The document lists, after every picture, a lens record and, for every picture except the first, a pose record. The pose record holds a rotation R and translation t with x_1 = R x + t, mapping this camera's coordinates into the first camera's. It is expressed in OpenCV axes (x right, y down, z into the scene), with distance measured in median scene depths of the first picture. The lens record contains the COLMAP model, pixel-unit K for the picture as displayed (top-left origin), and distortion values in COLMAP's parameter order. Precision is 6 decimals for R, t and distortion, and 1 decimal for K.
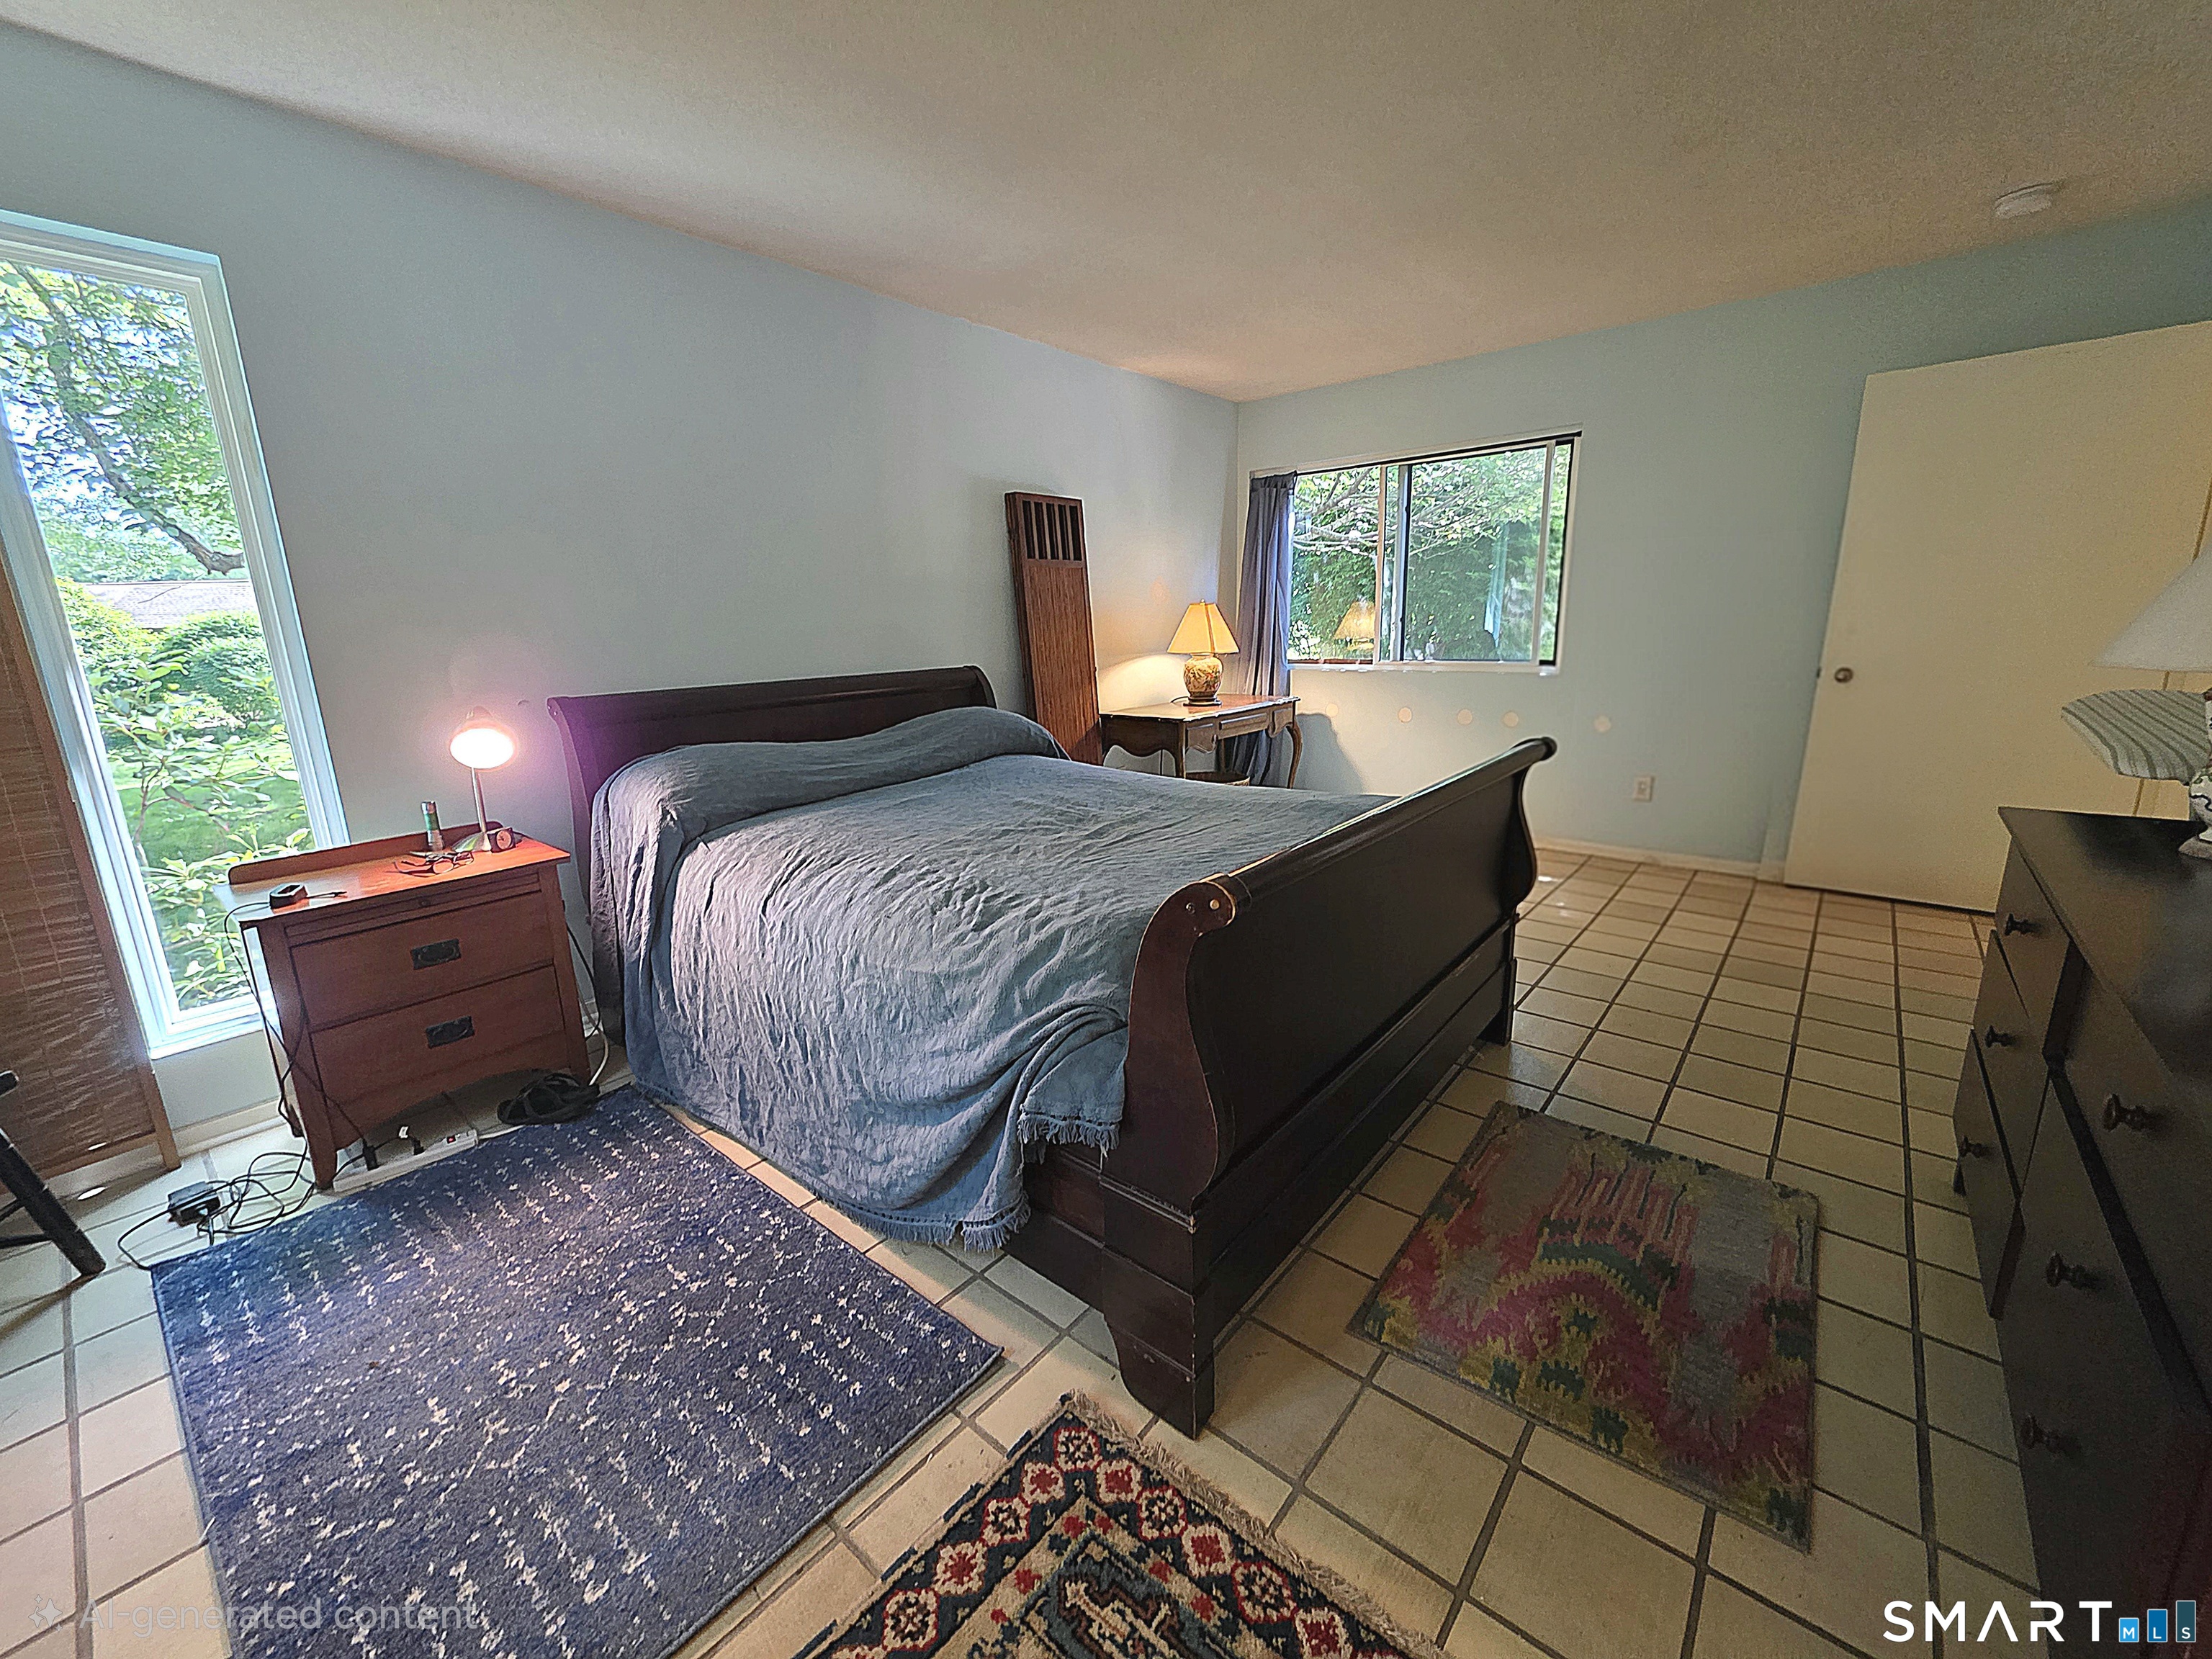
lens RADIAL K [[886.0, 0, 1106.0], [0, 886.0, 829.5], [0, 0, 1]] dist [0.002071, 0.000154]
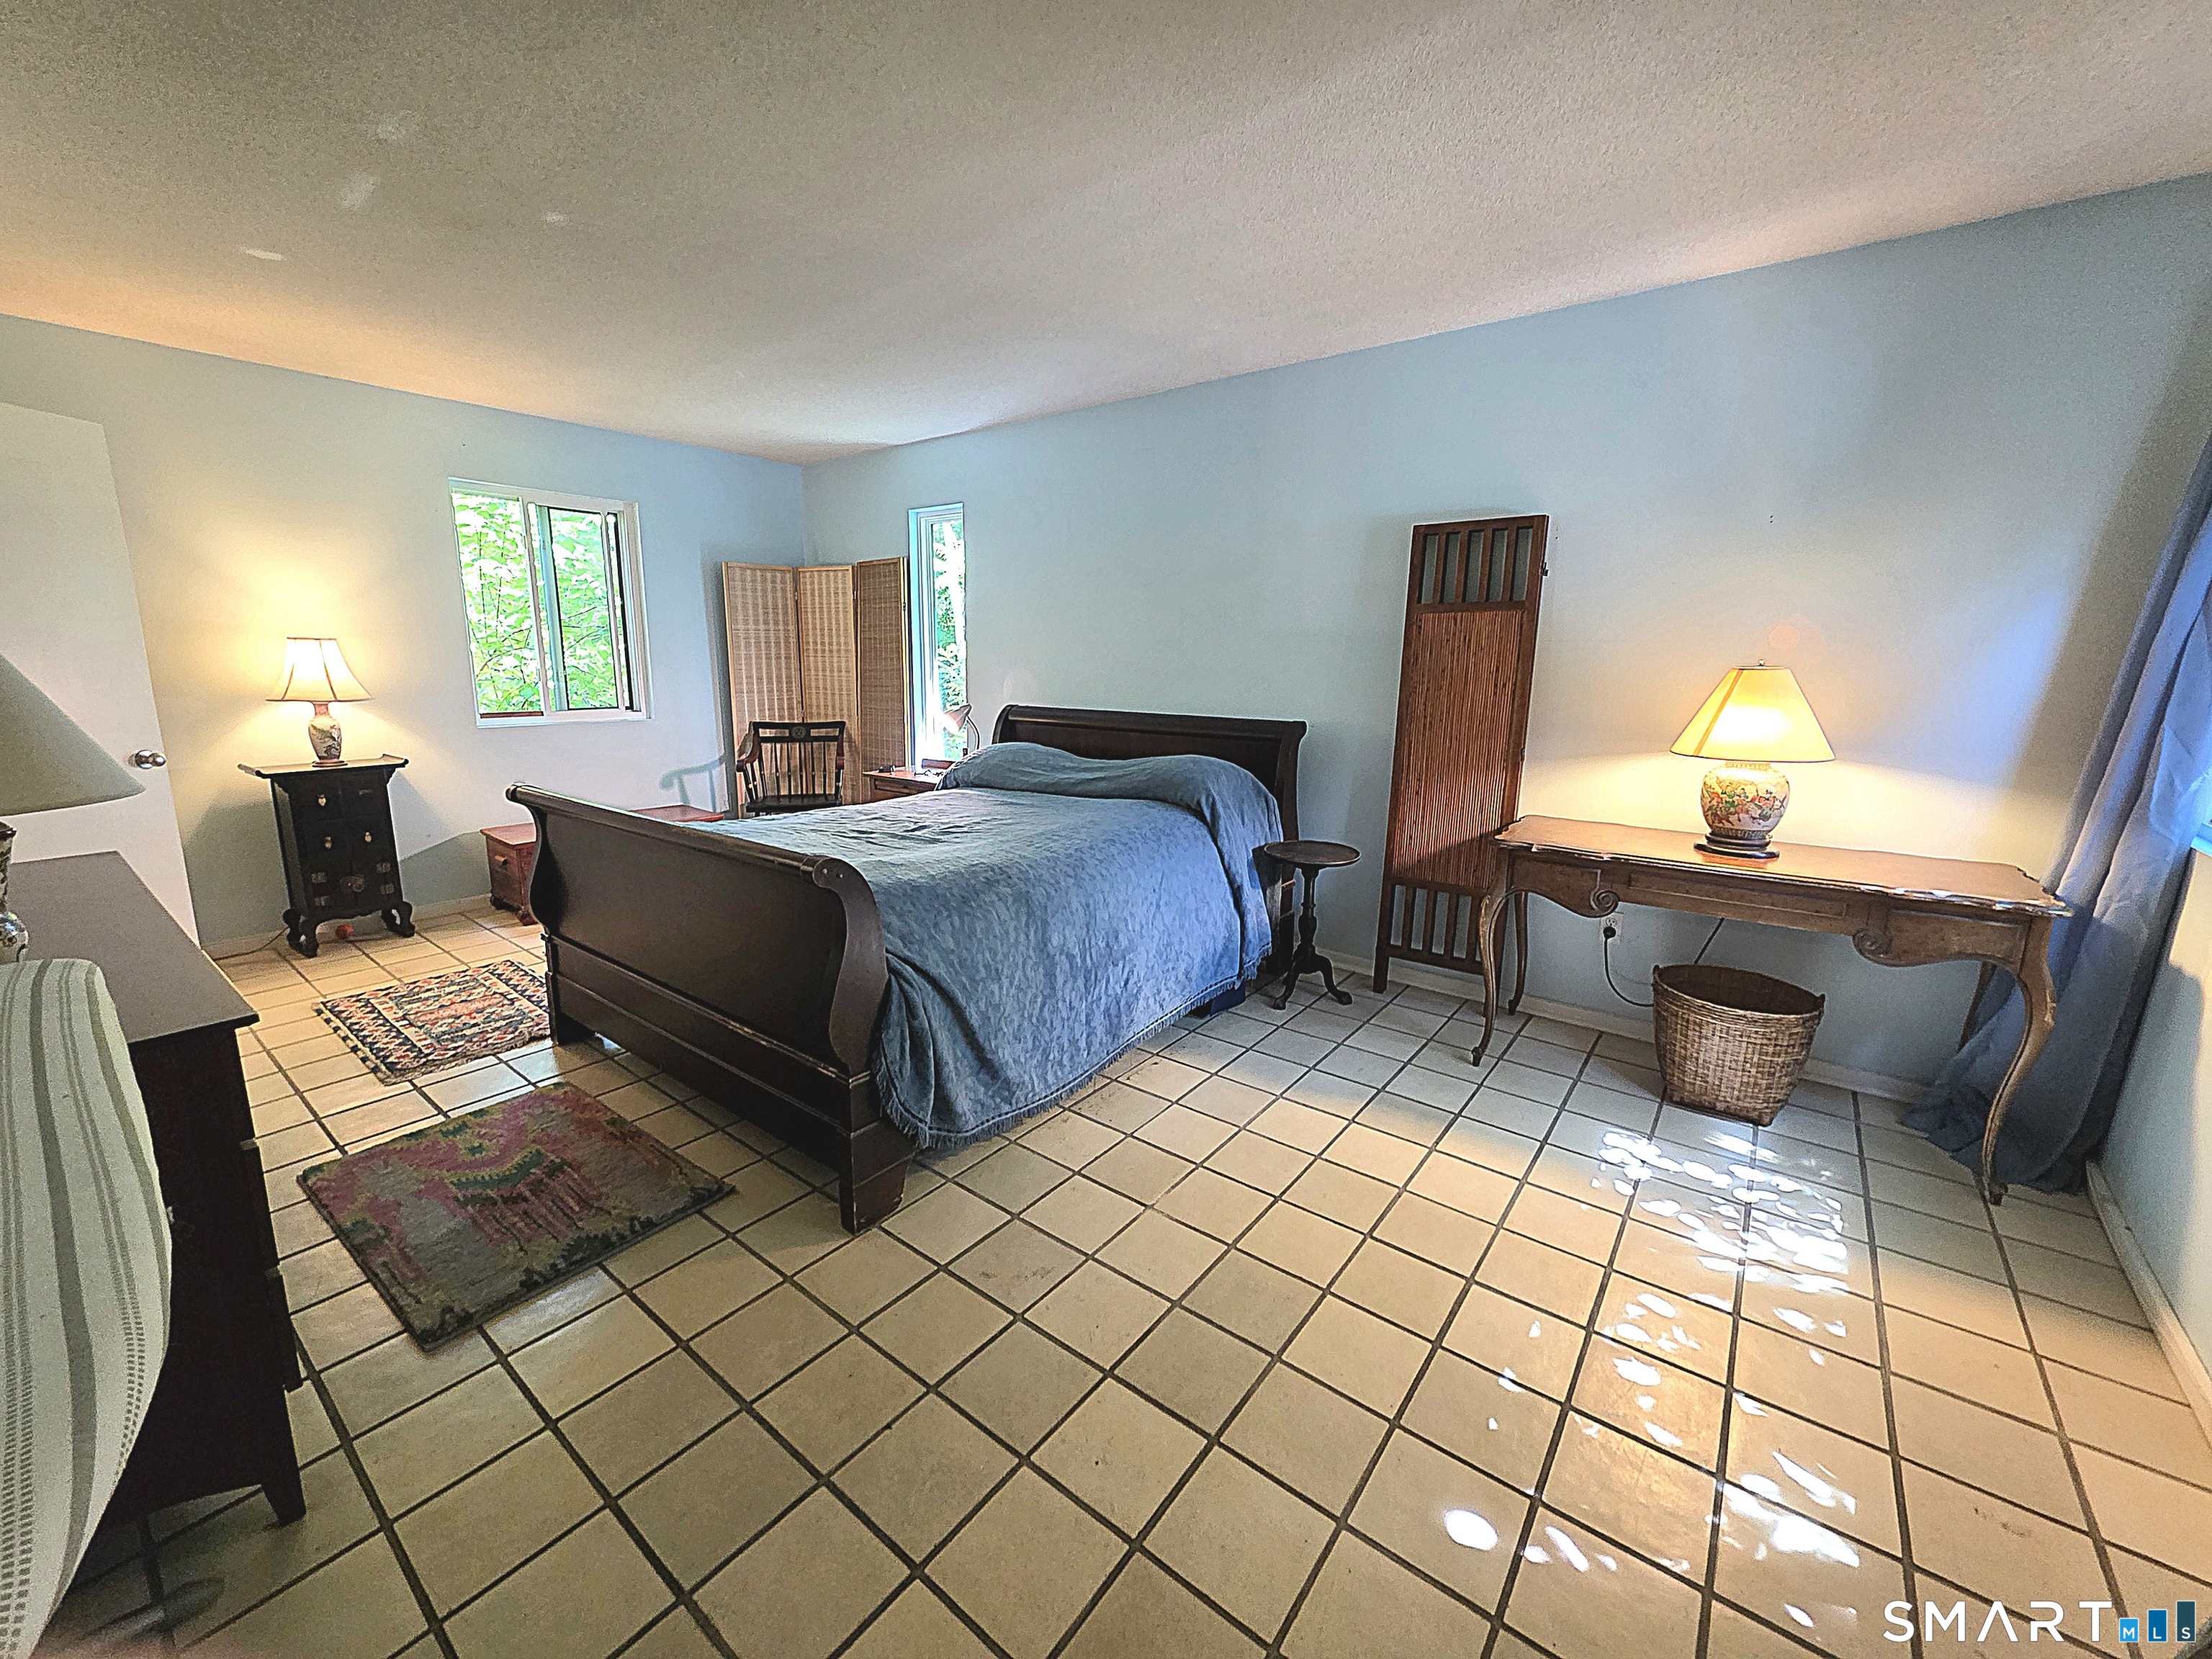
lens RADIAL K [[886.0, 0, 1106.0], [0, 886.0, 829.5], [0, 0, 1]] dist [0.002071, 0.000154]
pose [[0.037262, 0.226164, -0.973376, 0.707448], [-0.237766, 0.948086, 0.211186, -0.200610], [0.970607, 0.223566, 0.089102, 0.655634]]
